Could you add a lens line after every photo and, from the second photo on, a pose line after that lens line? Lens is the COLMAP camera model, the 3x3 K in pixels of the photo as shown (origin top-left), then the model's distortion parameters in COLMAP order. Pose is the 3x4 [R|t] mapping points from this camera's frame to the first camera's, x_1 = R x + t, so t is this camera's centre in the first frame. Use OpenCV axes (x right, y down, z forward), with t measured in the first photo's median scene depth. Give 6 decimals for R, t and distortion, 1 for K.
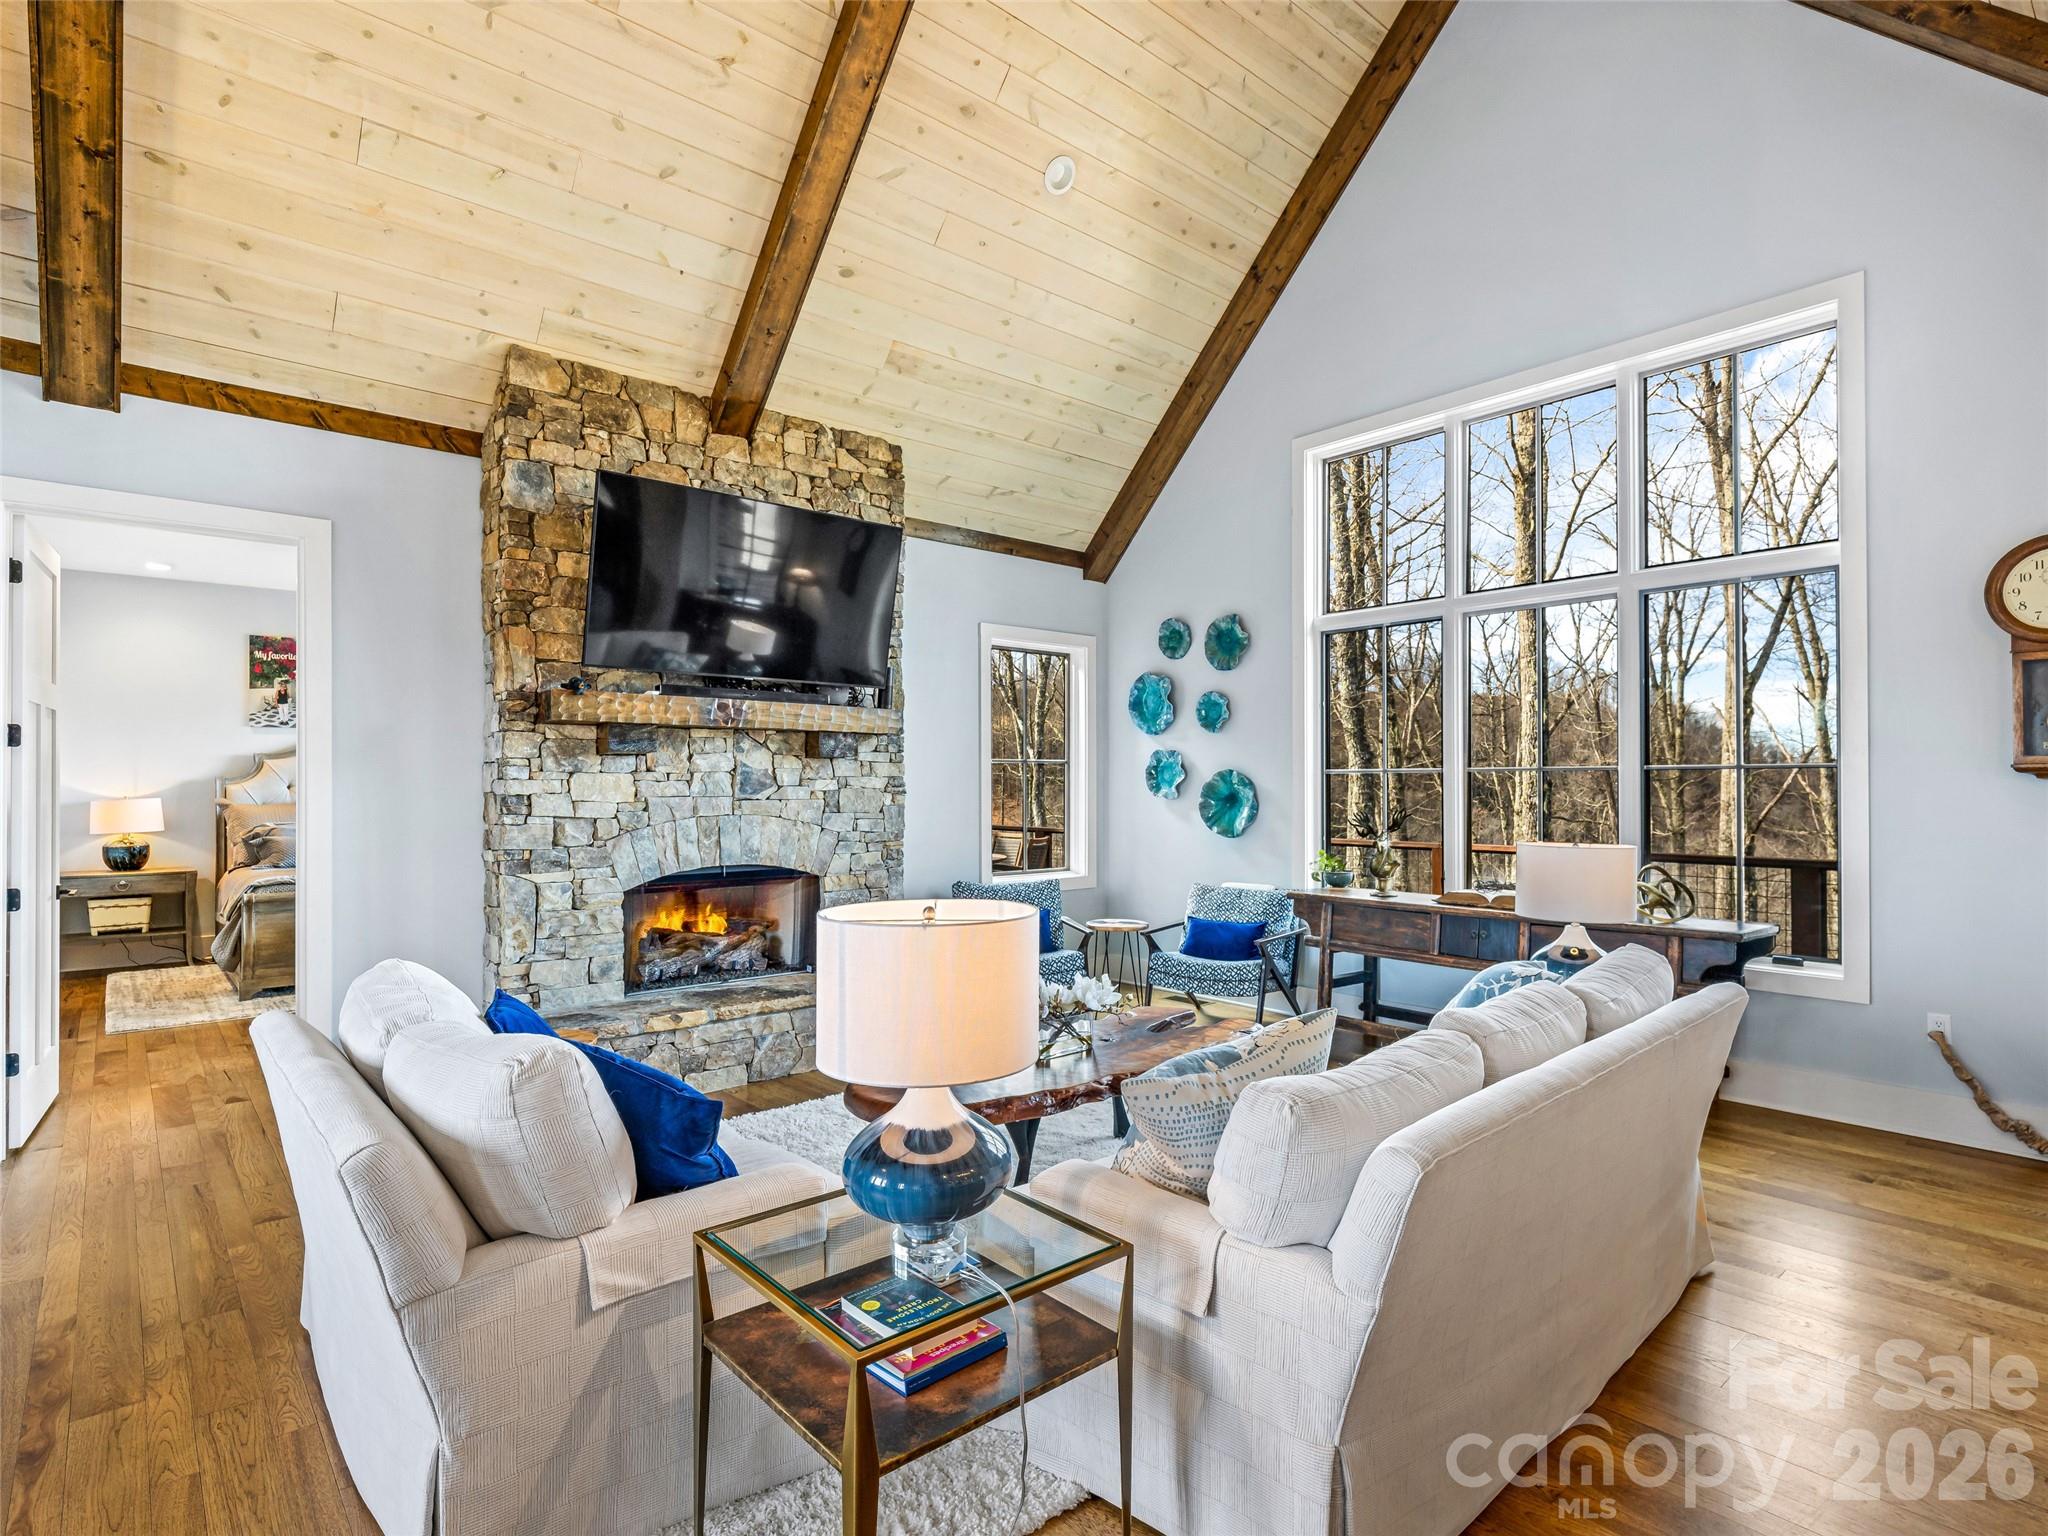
lens RADIAL K [[1051.0, 0, 1027.4], [0, 1051.0, 783.1], [0, 0, 1]] dist [0.003463, -0.005707]
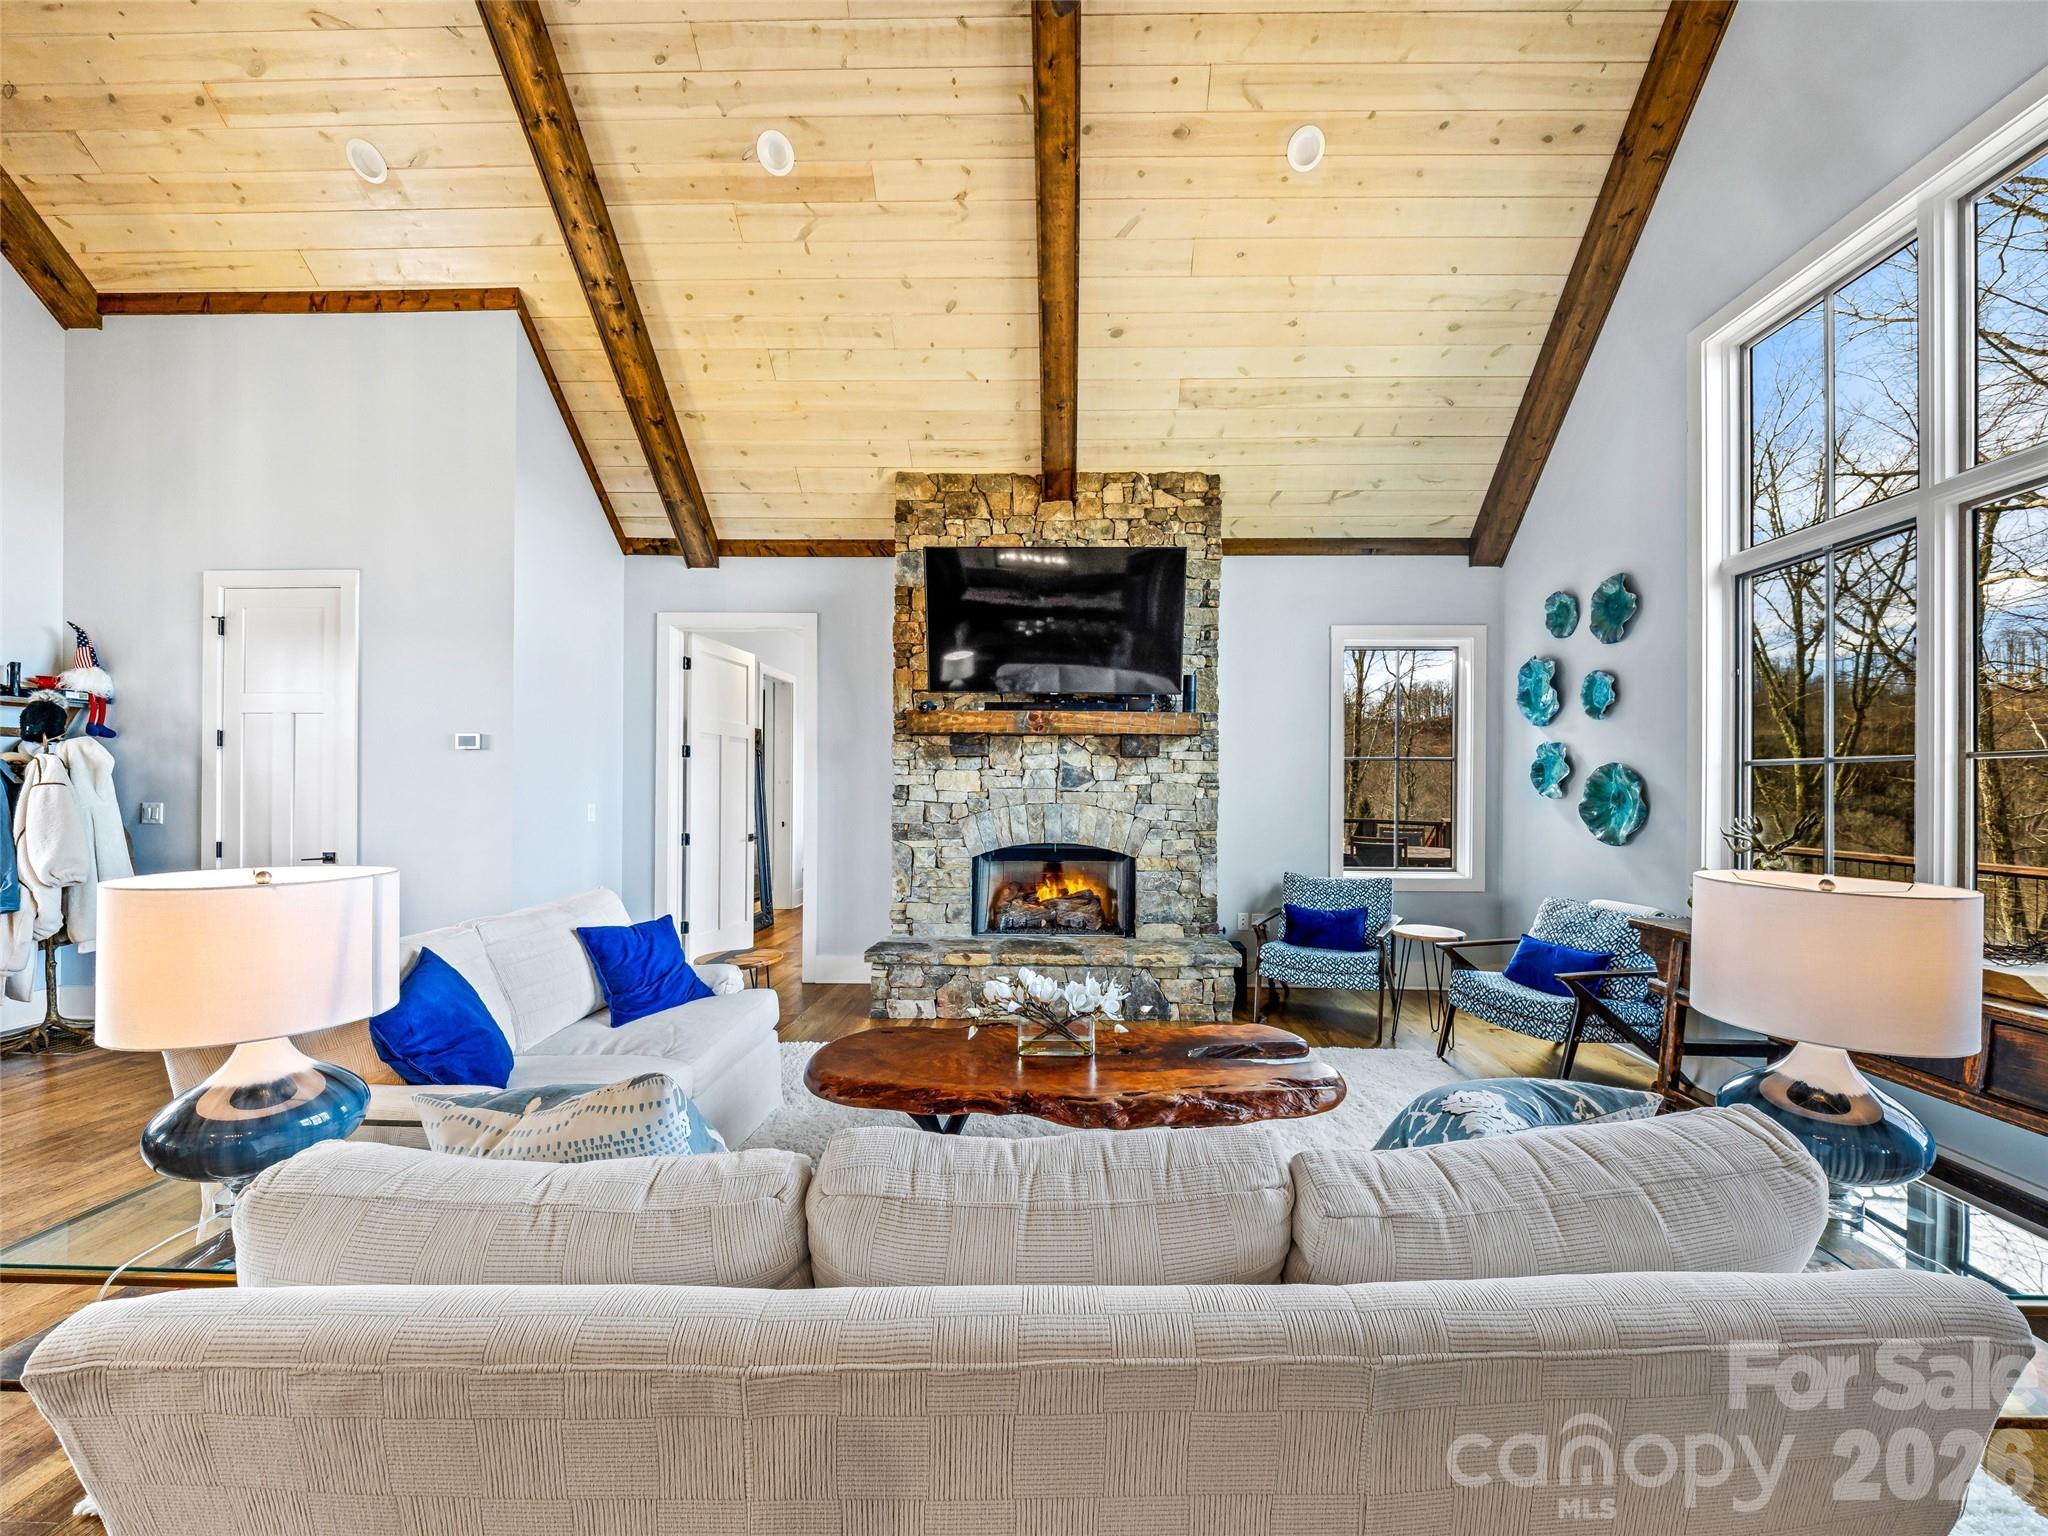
lens RADIAL K [[764.9, 0, 1075.6], [0, 764.9, 791.4], [0, 0, 1]] dist [-0.002452, -0.003799]
pose [[0.744338, 0.008722, -0.667747, 0.365014], [-0.005806, 0.999961, 0.006589, 0.010469], [0.667778, -0.001027, 0.744360, 0.355508]]
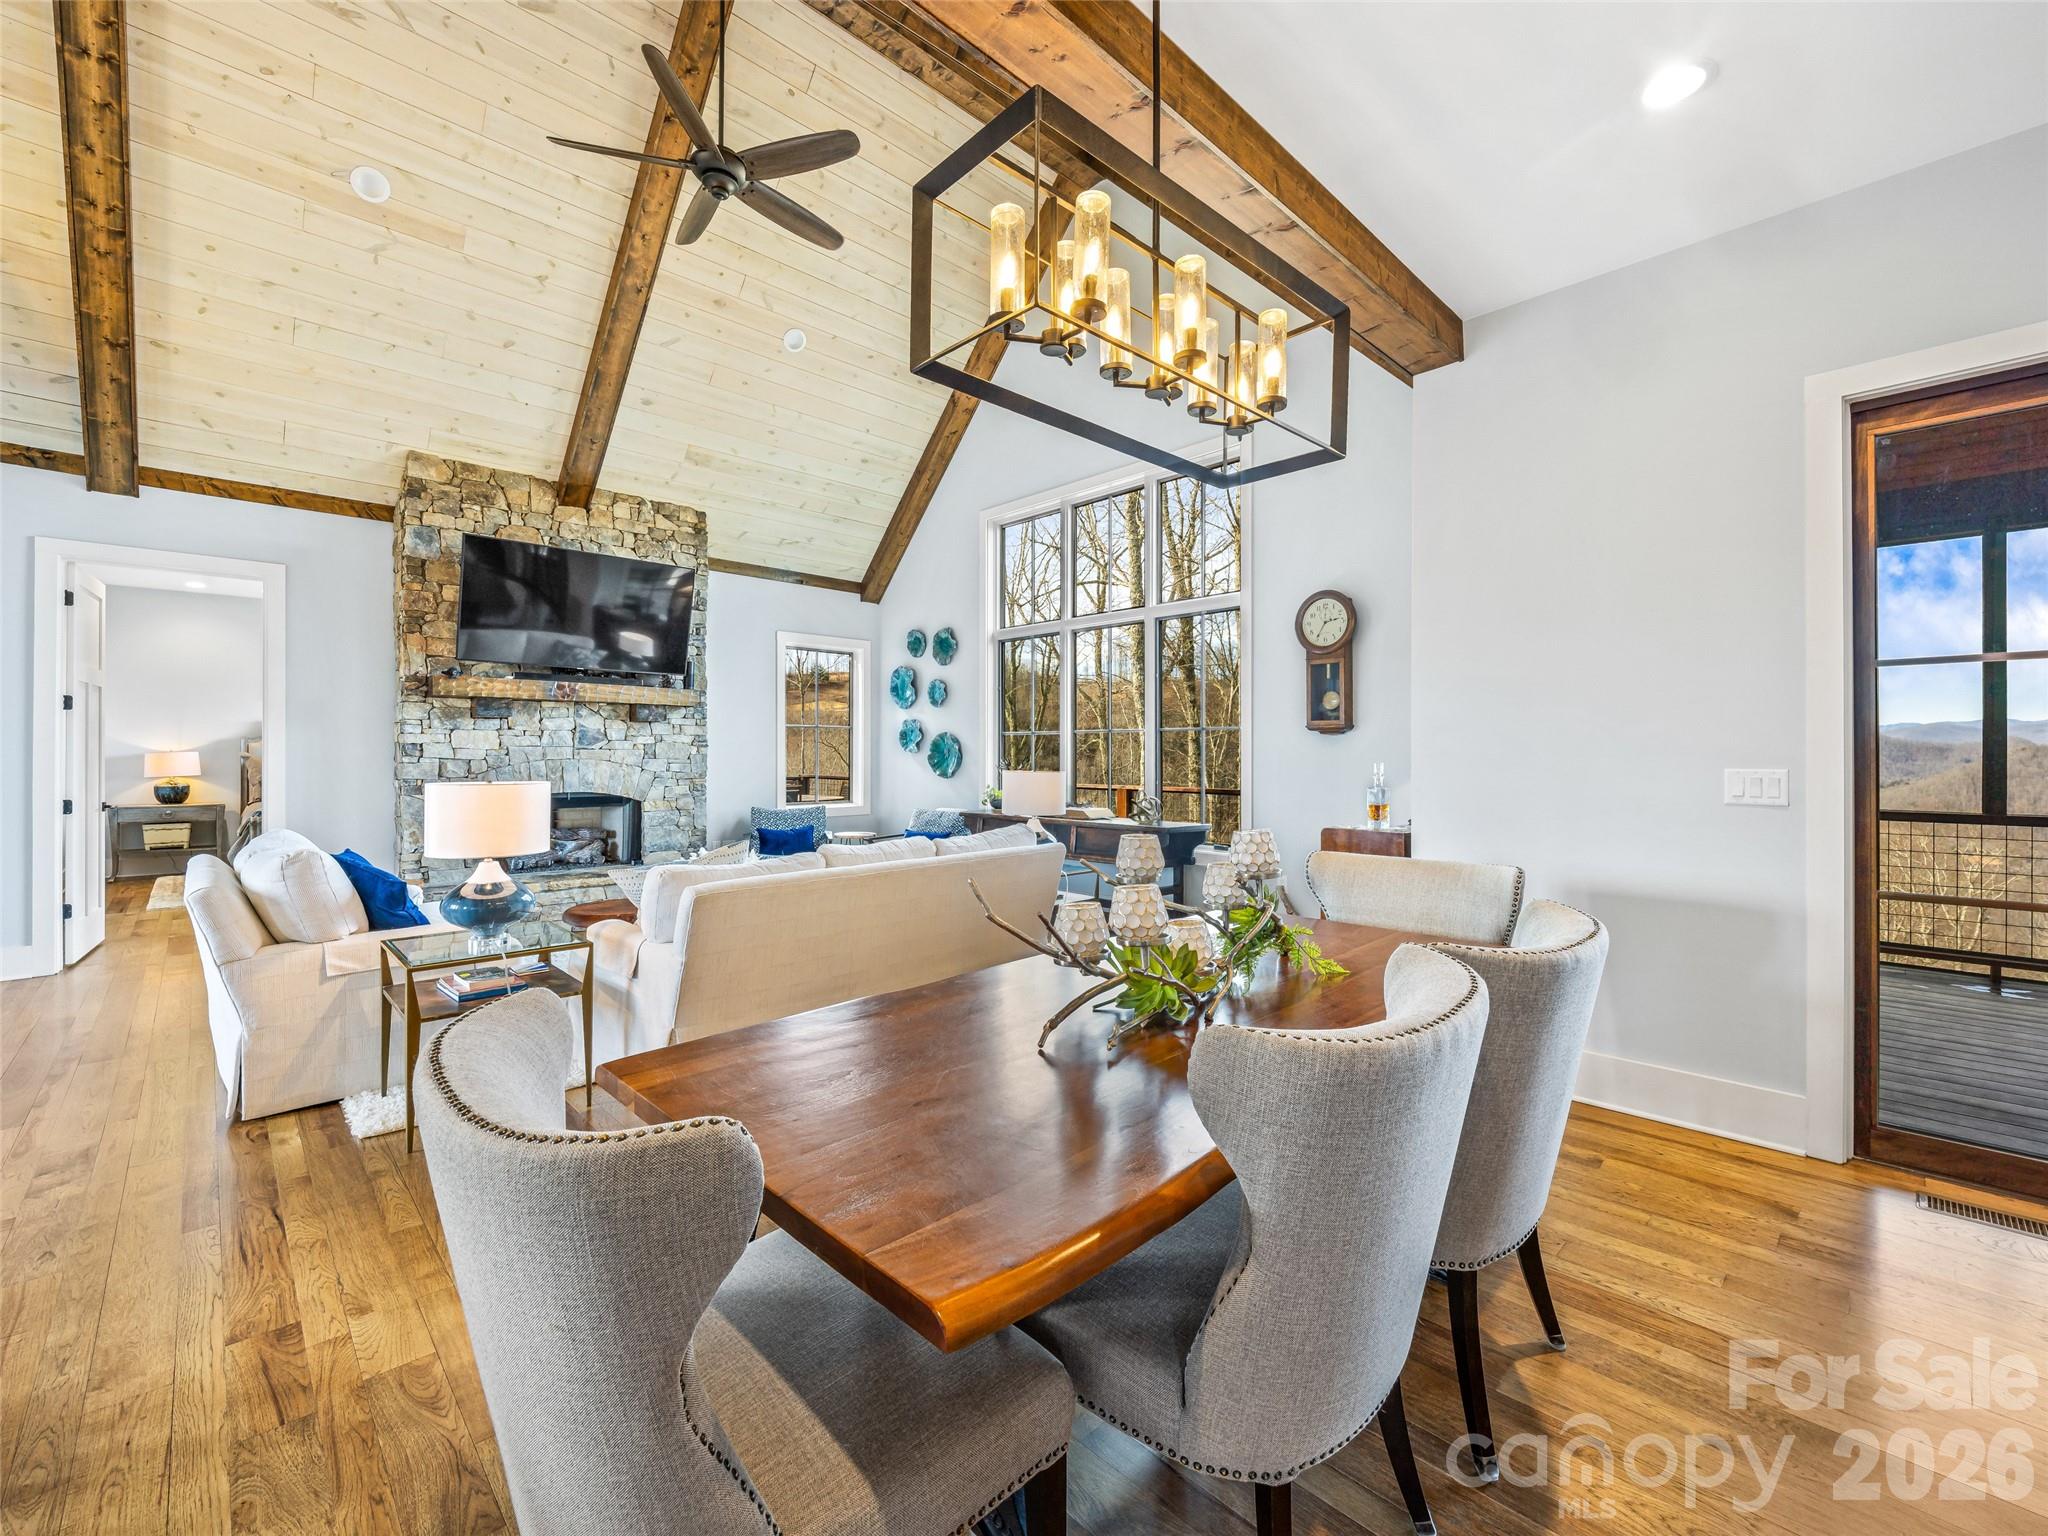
lens RADIAL K [[857.7, 0, 1041.1], [0, 857.7, 757.9], [0, 0, 1]] dist [-0.014224, -0.001942]
pose [[0.997912, 0.002219, 0.064549, 0.326449], [-0.002503, 0.999988, 0.004325, 0.023135], [-0.064538, -0.004477, 0.997905, -0.278384]]
